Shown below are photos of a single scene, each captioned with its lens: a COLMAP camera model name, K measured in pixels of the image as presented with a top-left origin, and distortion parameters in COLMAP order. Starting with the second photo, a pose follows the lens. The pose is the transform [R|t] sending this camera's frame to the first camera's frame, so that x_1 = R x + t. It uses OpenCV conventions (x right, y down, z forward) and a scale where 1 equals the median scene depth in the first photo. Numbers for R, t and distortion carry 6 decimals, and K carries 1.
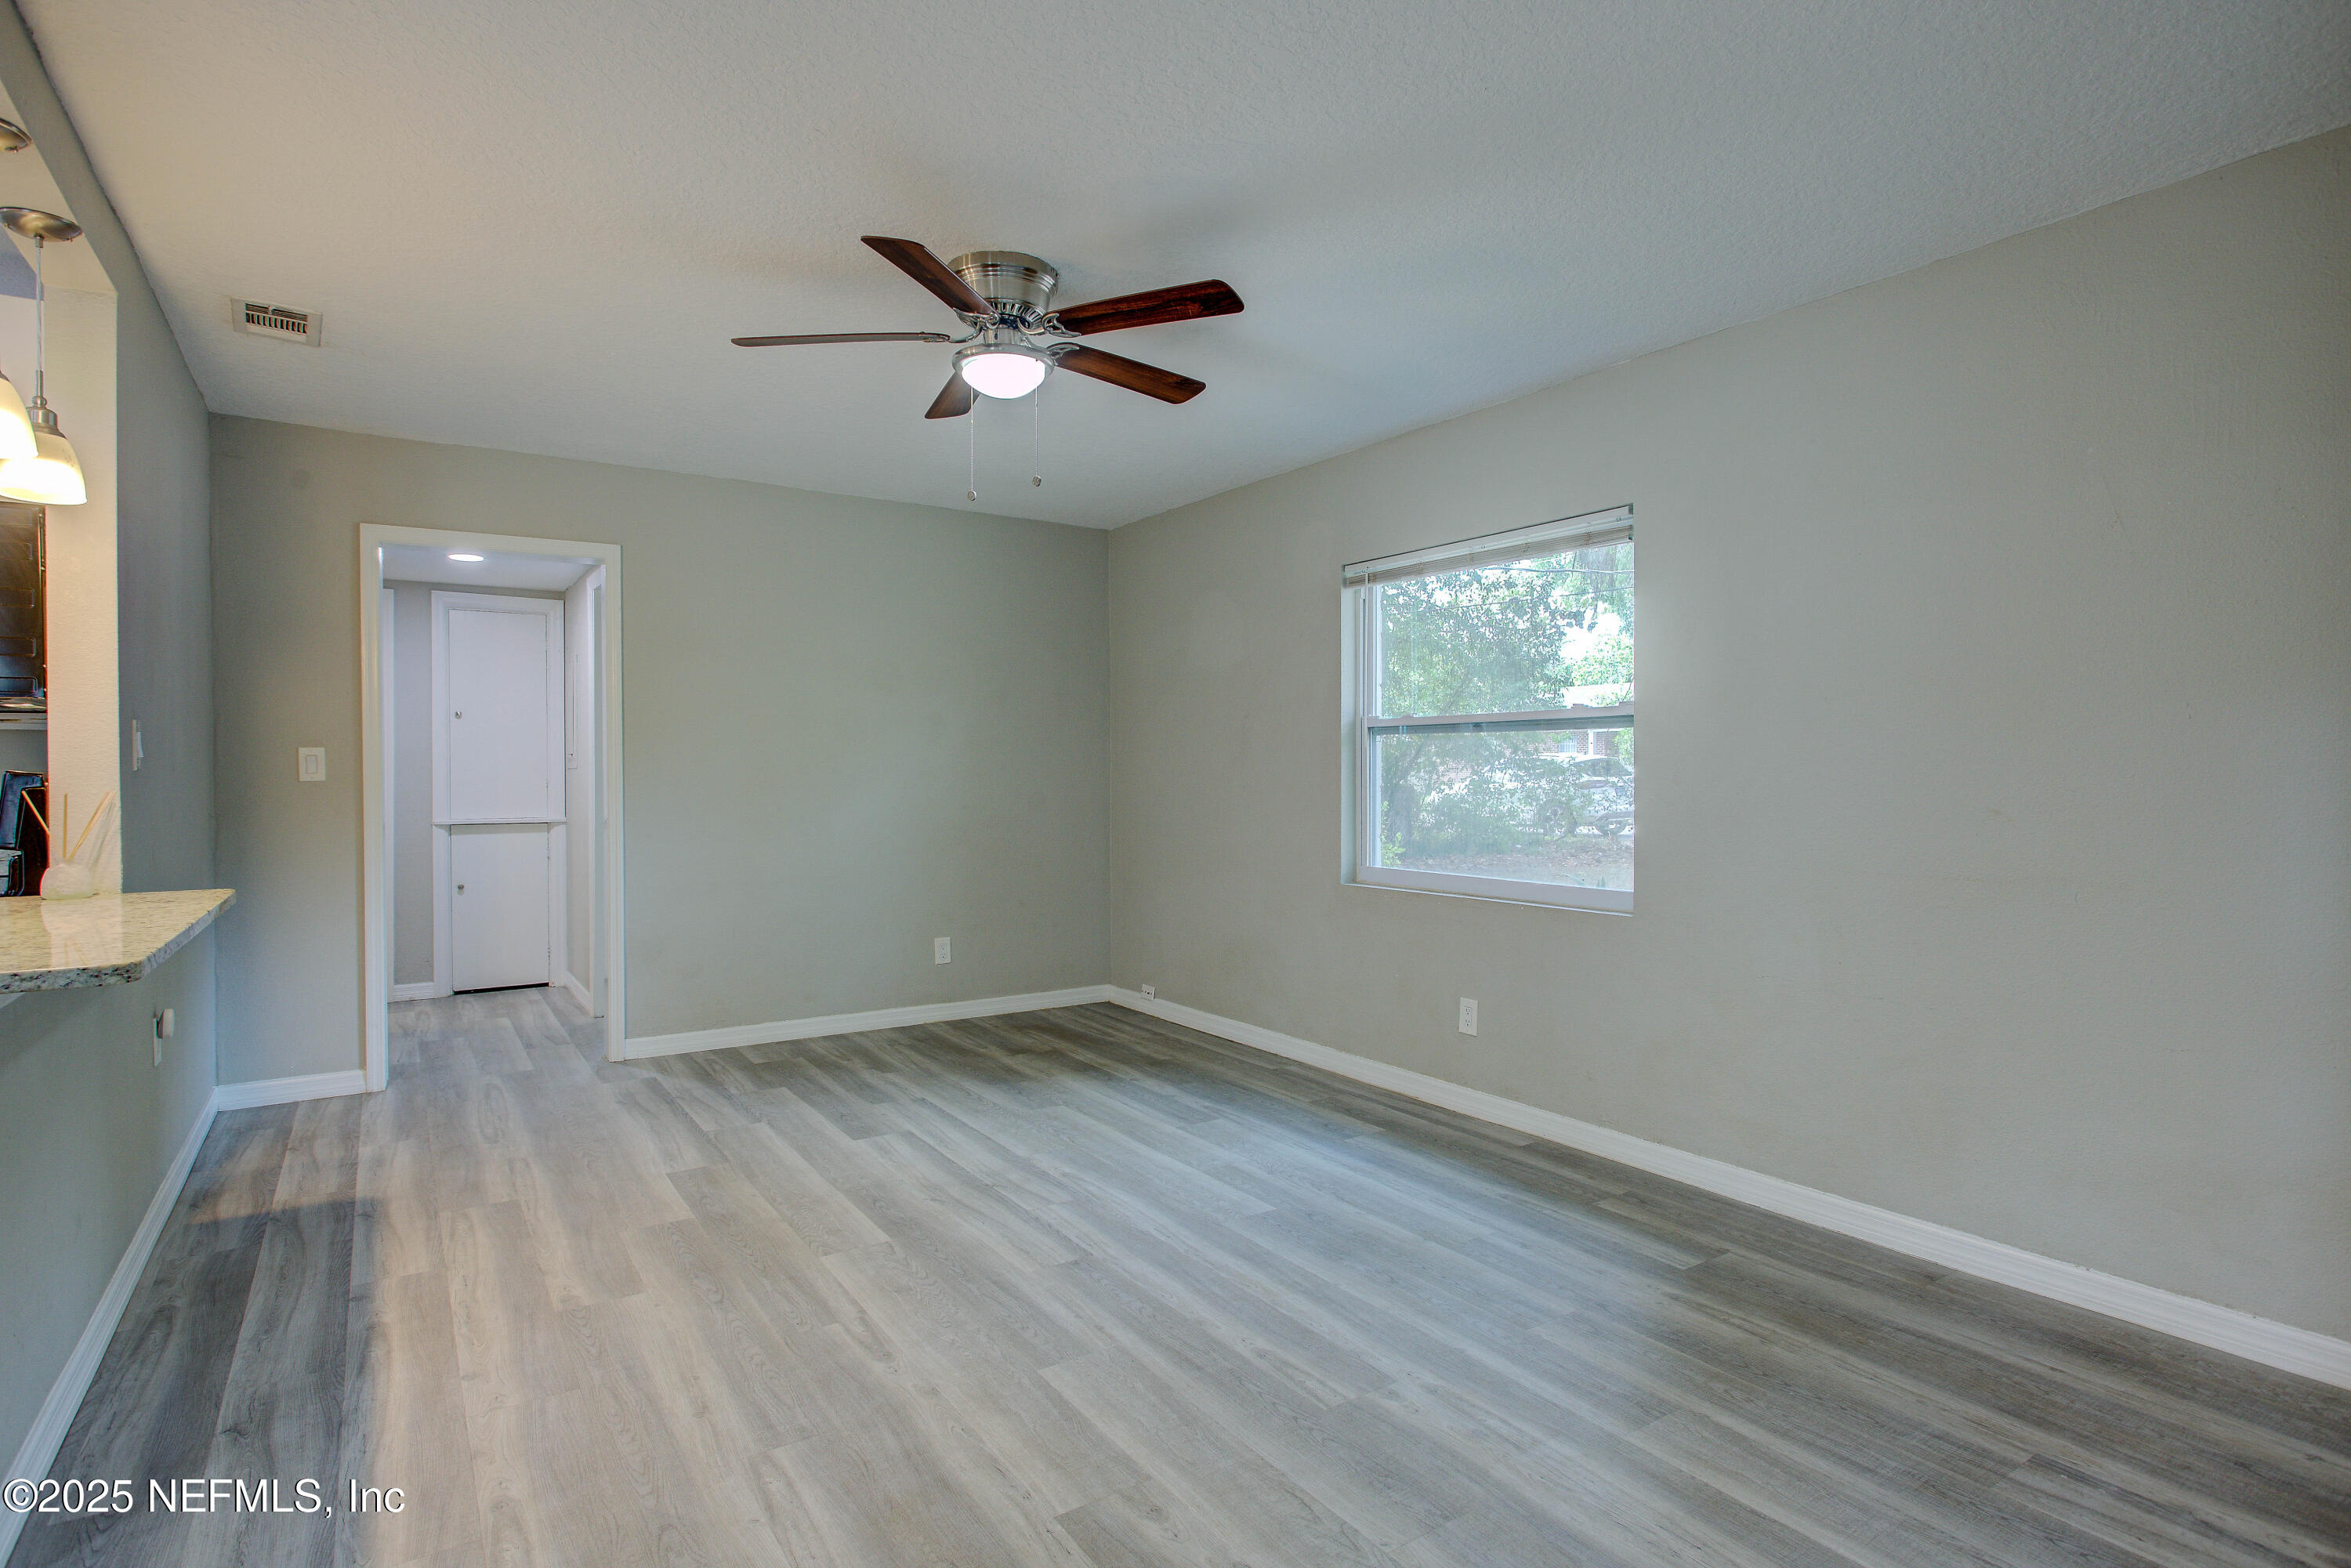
lens RADIAL K [[1183.5, 0, 1175.1], [0, 1183.5, 784.5], [0, 0, 1]] dist [-0.016601, 0.002223]
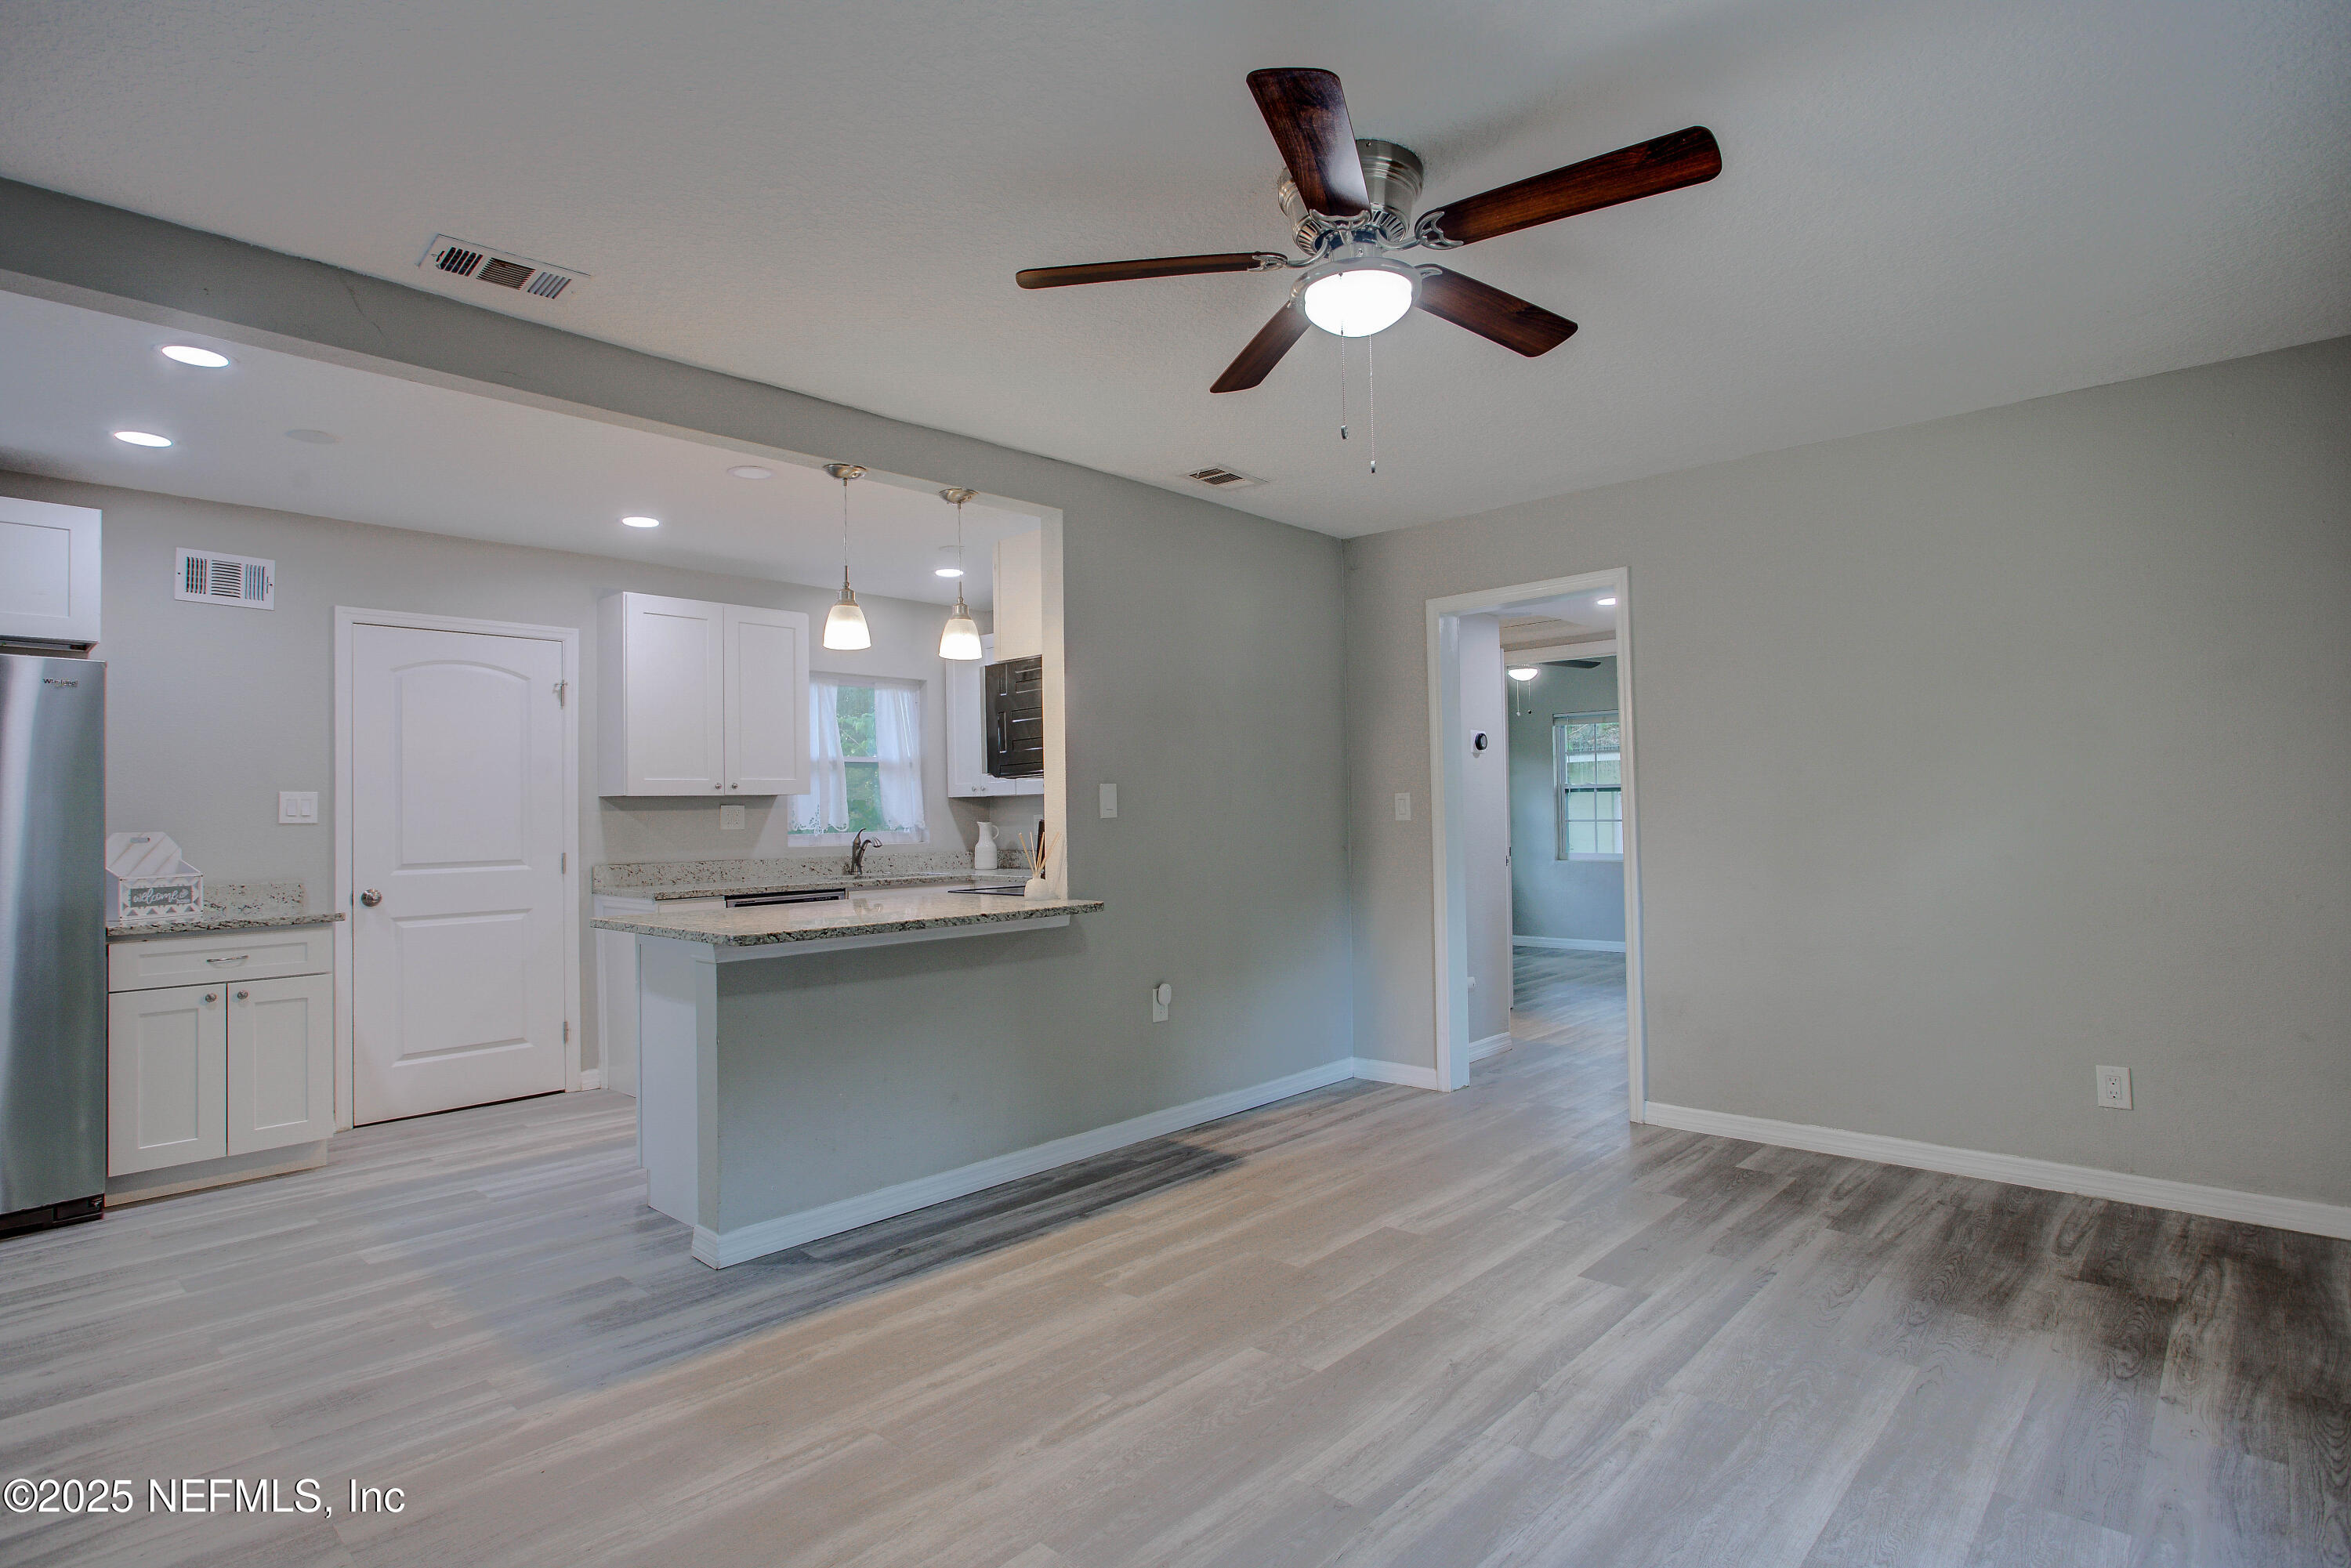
lens RADIAL K [[1183.5, 0, 1173.7], [0, 1183.5, 783.3], [0, 0, 1]] dist [-0.016601, 0.002223]
pose [[0.225933, -0.028684, -0.973720, 0.528603], [0.006123, 0.999588, -0.028025, -0.011417], [0.974124, 0.000370, 0.226016, 0.654295]]
